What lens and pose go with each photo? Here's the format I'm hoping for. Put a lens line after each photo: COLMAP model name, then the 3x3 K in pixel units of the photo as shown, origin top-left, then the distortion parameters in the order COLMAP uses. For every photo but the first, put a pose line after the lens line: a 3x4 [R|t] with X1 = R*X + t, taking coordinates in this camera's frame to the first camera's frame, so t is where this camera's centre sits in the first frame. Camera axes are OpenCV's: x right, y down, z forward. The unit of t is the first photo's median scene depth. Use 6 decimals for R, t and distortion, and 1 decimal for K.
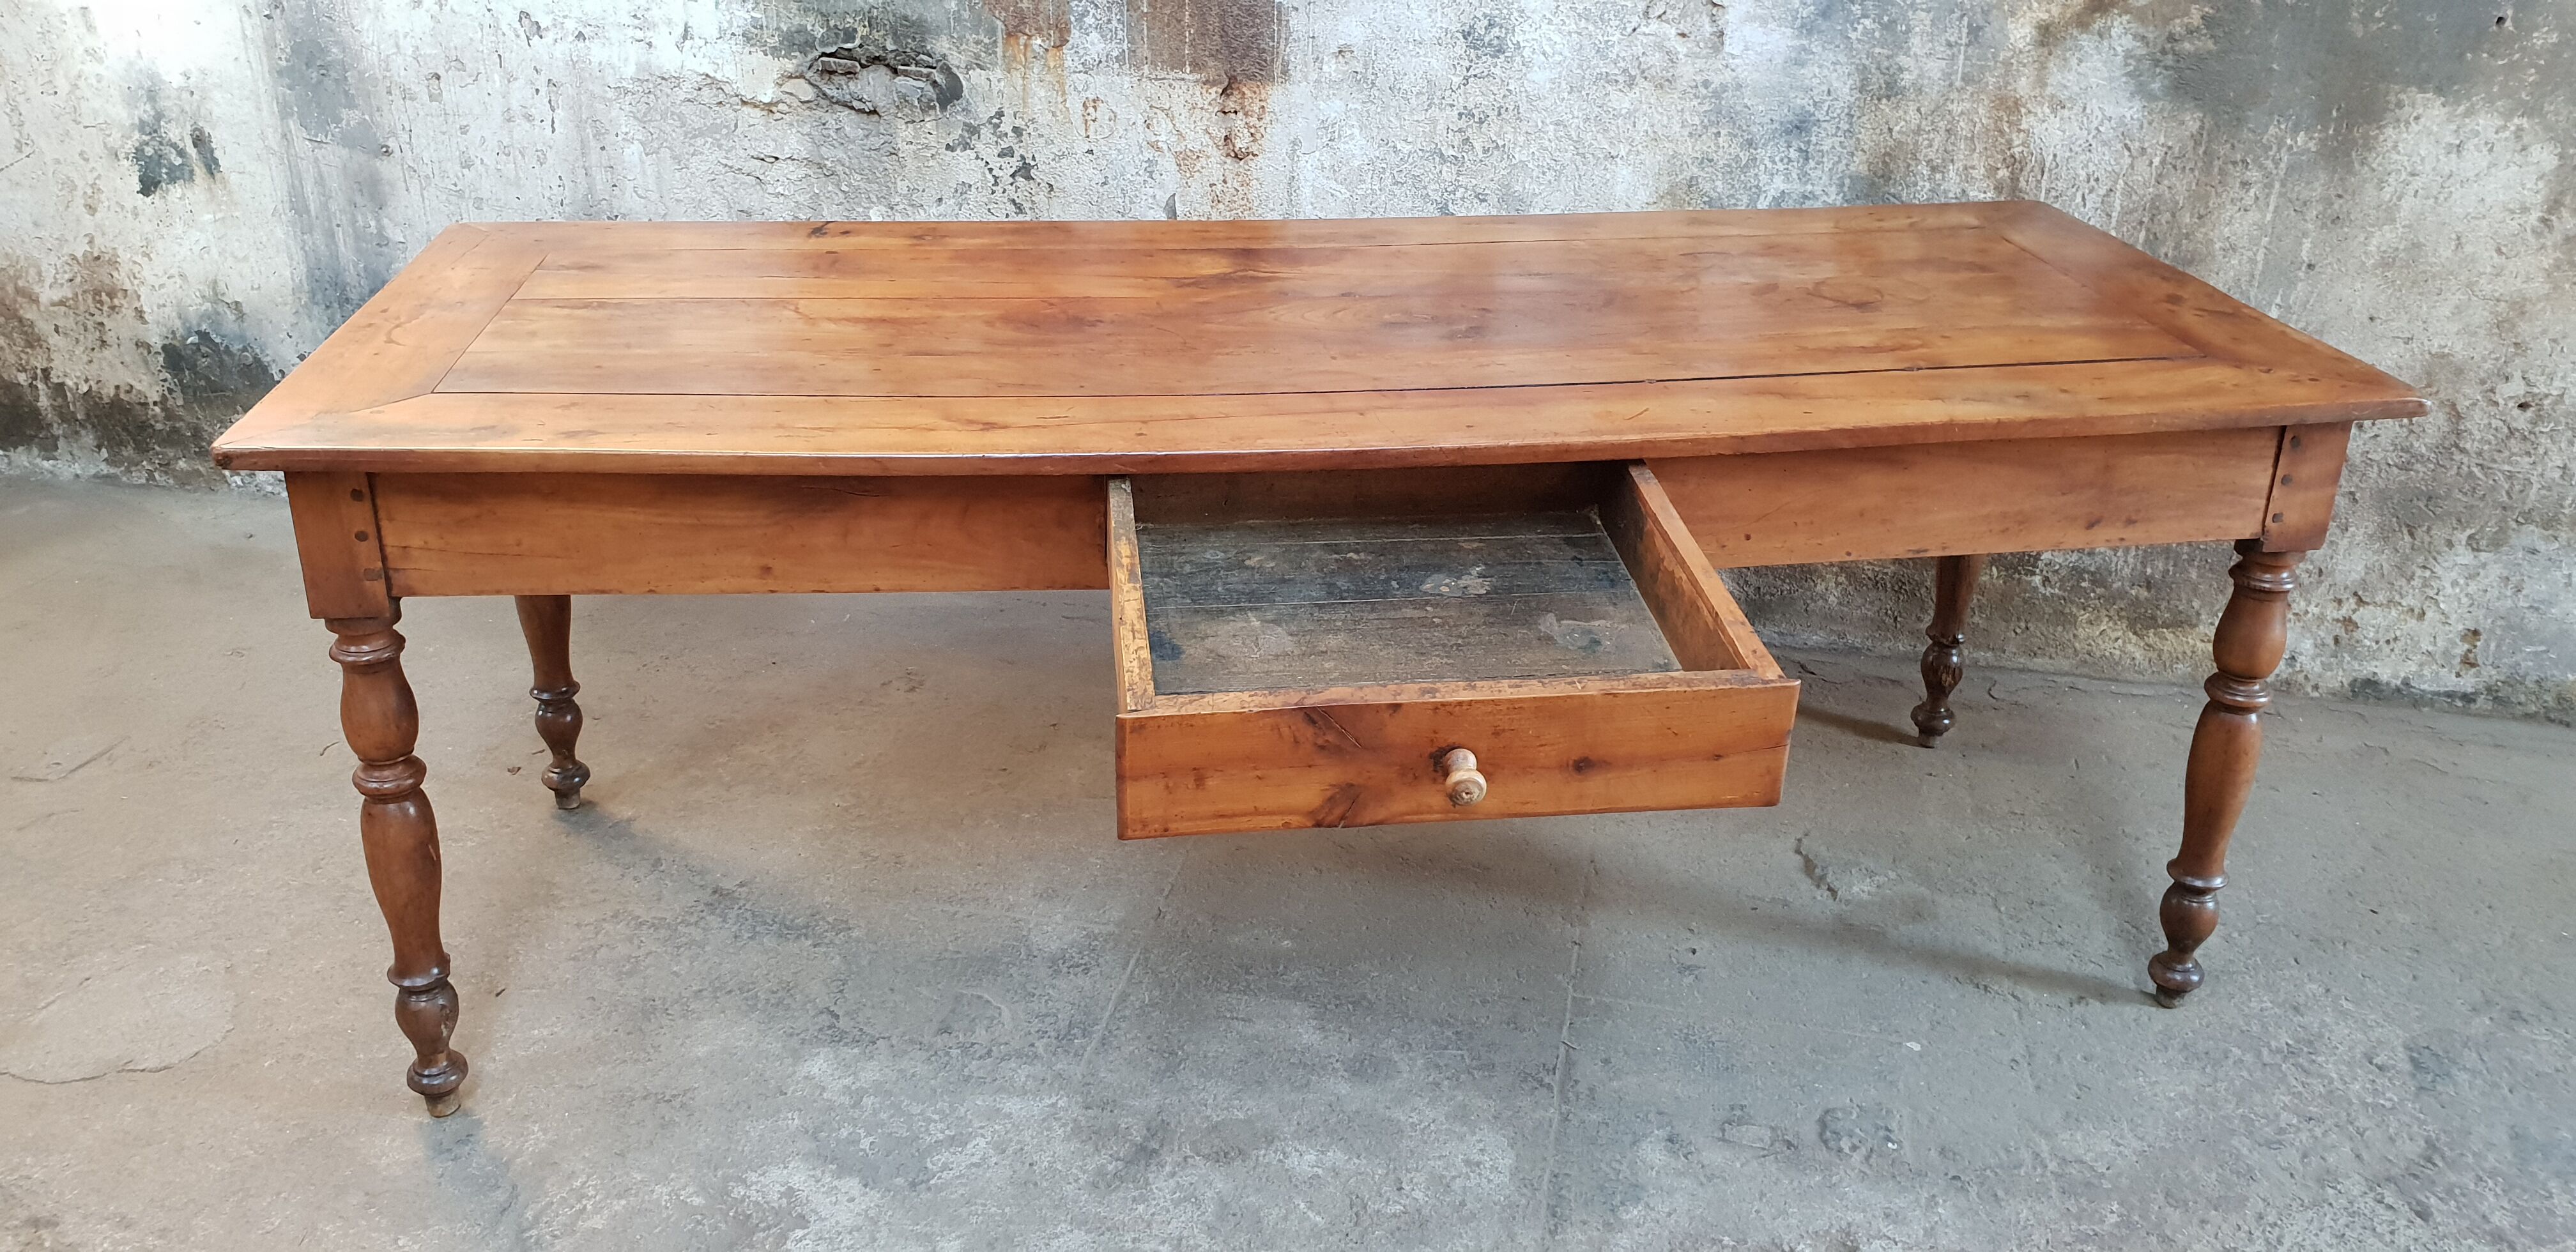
lens RADIAL K [[2017.8, 0, 1288.7], [0, 2017.8, 607.4], [0, 0, 1]] dist [0.013817, -0.005016]
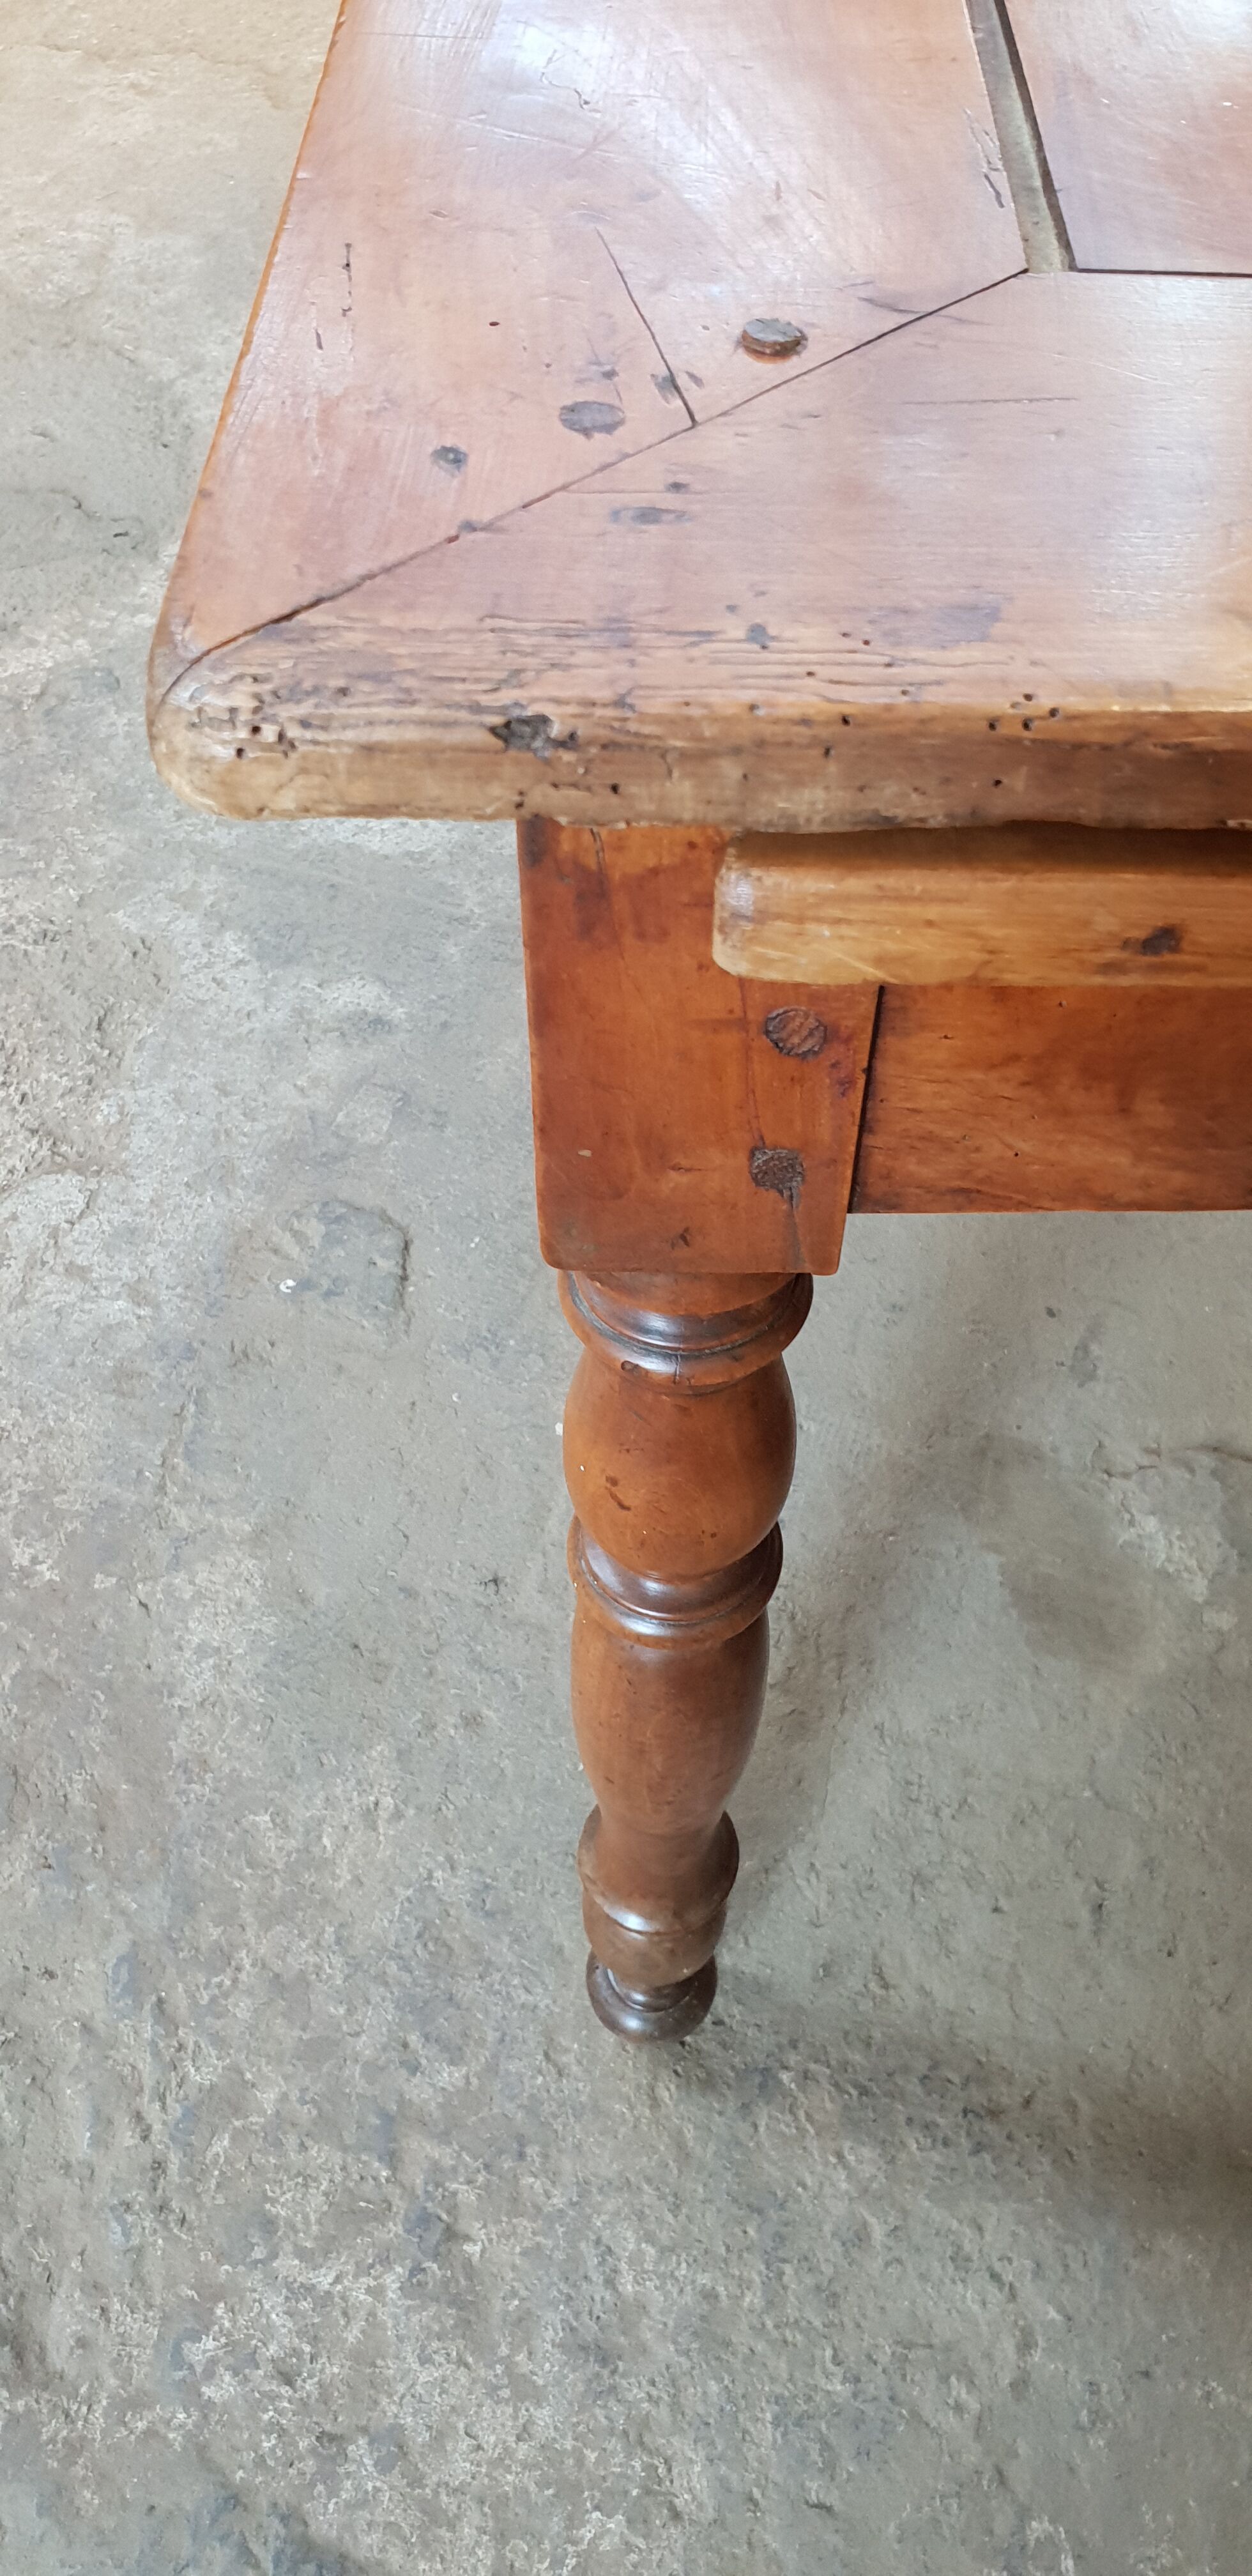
lens RADIAL K [[2017.8, 0, 618.7], [0, 2017.8, 1305.0], [0, 0, 1]] dist [0.013817, -0.005016]
pose [[-0.123043, 0.780273, -0.613216, 0.488201], [-0.423104, 0.517693, 0.743624, -0.147110], [0.897688, 0.350952, 0.266438, 0.713291]]
